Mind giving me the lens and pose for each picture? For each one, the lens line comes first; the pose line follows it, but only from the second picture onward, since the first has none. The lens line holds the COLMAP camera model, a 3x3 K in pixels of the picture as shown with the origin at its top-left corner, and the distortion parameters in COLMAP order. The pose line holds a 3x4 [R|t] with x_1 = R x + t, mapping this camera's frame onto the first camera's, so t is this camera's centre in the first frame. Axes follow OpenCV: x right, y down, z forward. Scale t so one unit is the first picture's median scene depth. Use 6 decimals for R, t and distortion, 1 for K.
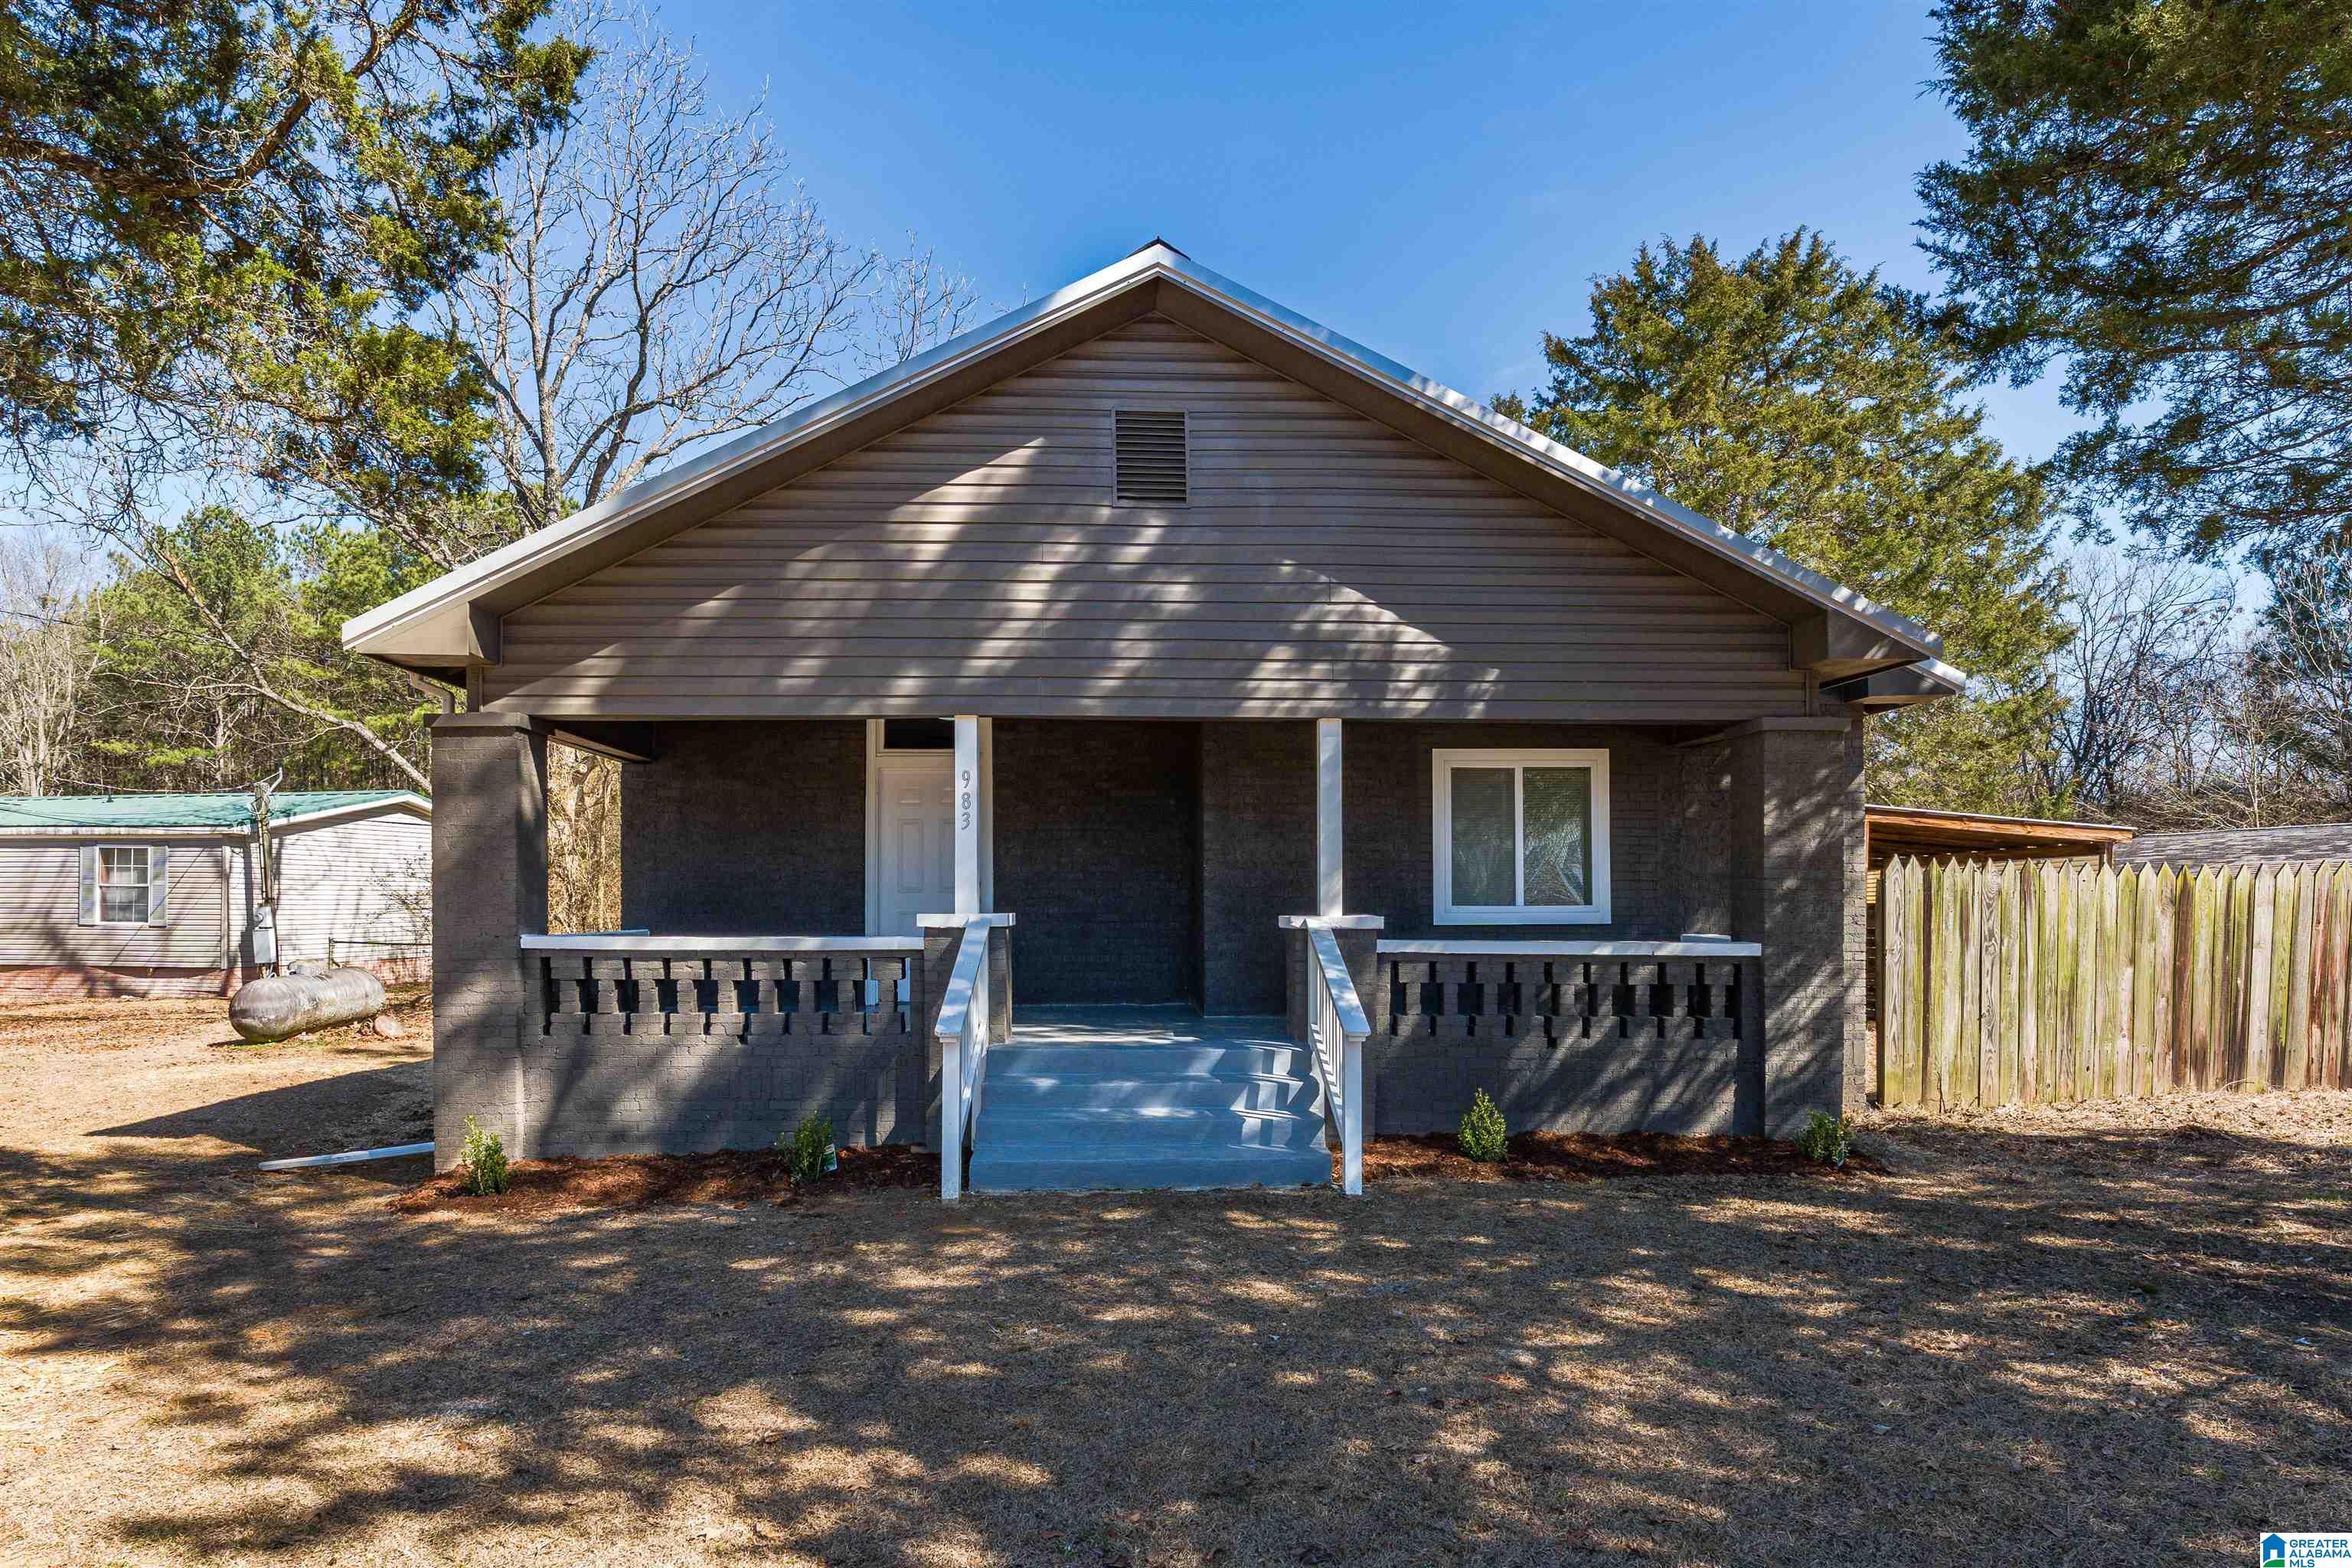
lens RADIAL K [[924.5, 0, 1175.4], [0, 924.5, 810.4], [0, 0, 1]] dist [0.000033, -0.000012]
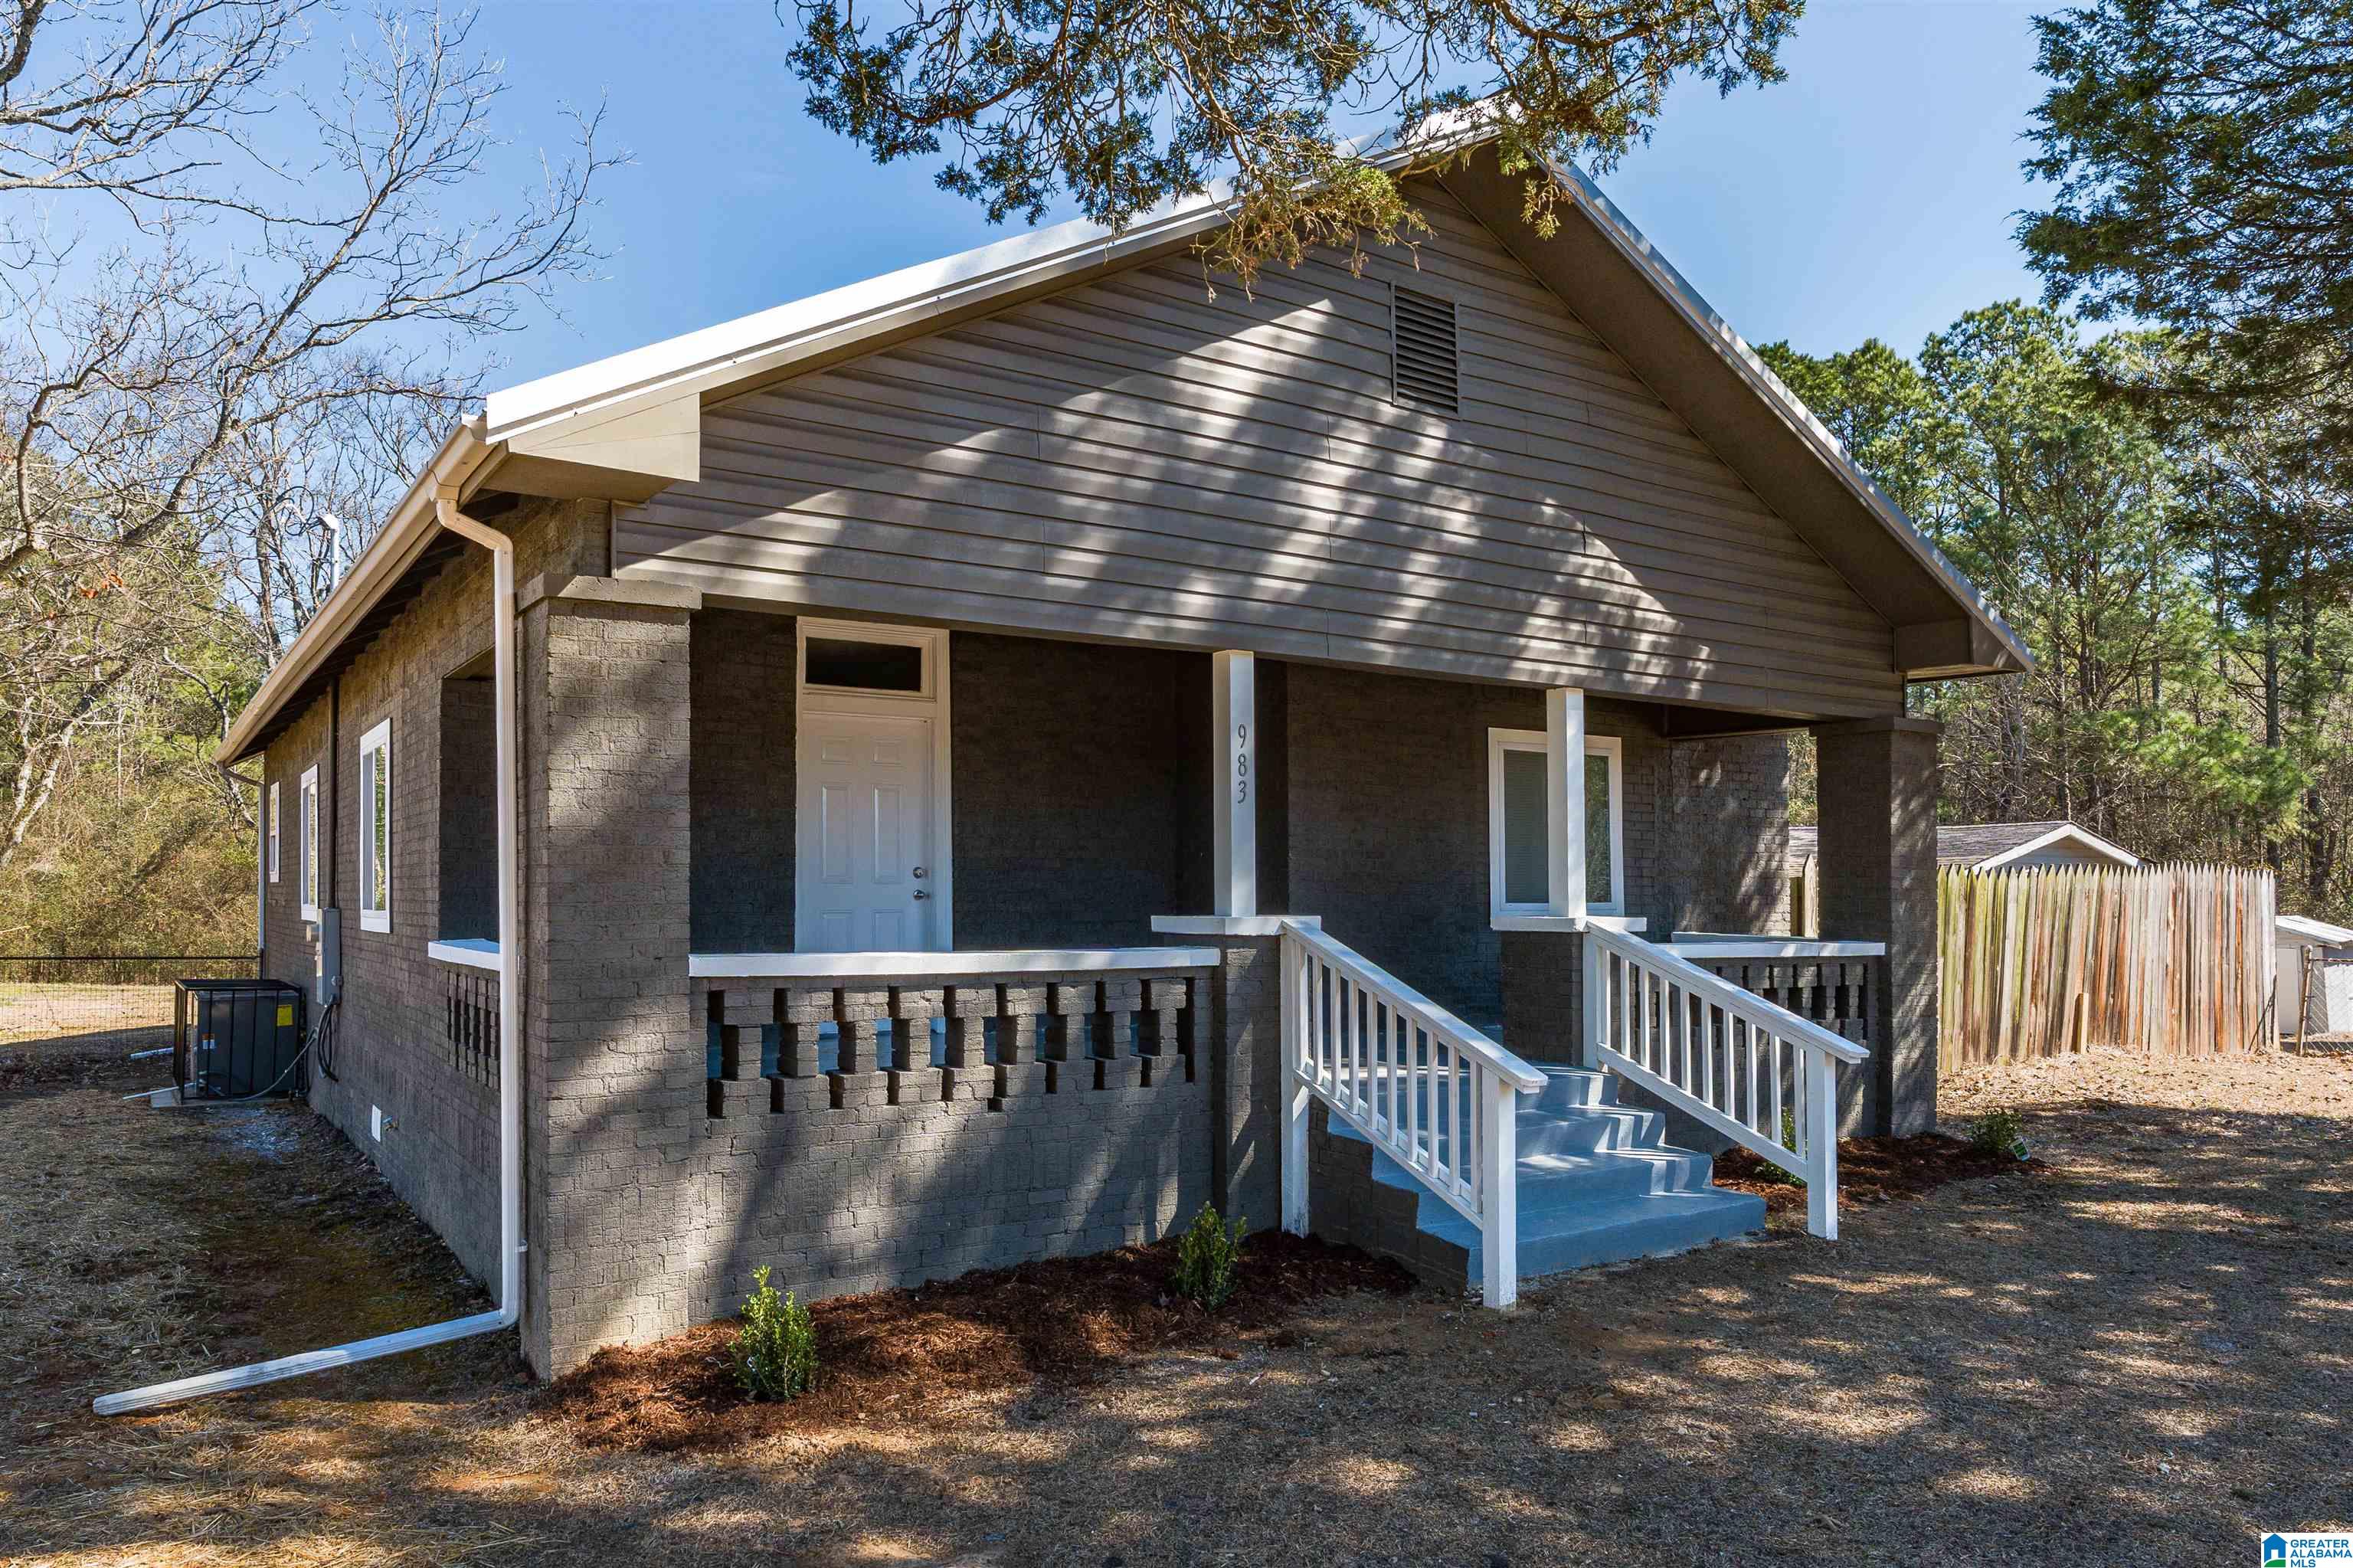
lens RADIAL K [[1076.0, 0, 1176.5], [0, 1076.0, 784.0], [0, 0, 1]] dist [0.004925, 0.000322]
pose [[0.935718, 0.039595, 0.350521, -0.566913], [-0.038958, 0.999201, -0.008873, 0.014520], [-0.350592, -0.005353, 0.936513, 0.197884]]
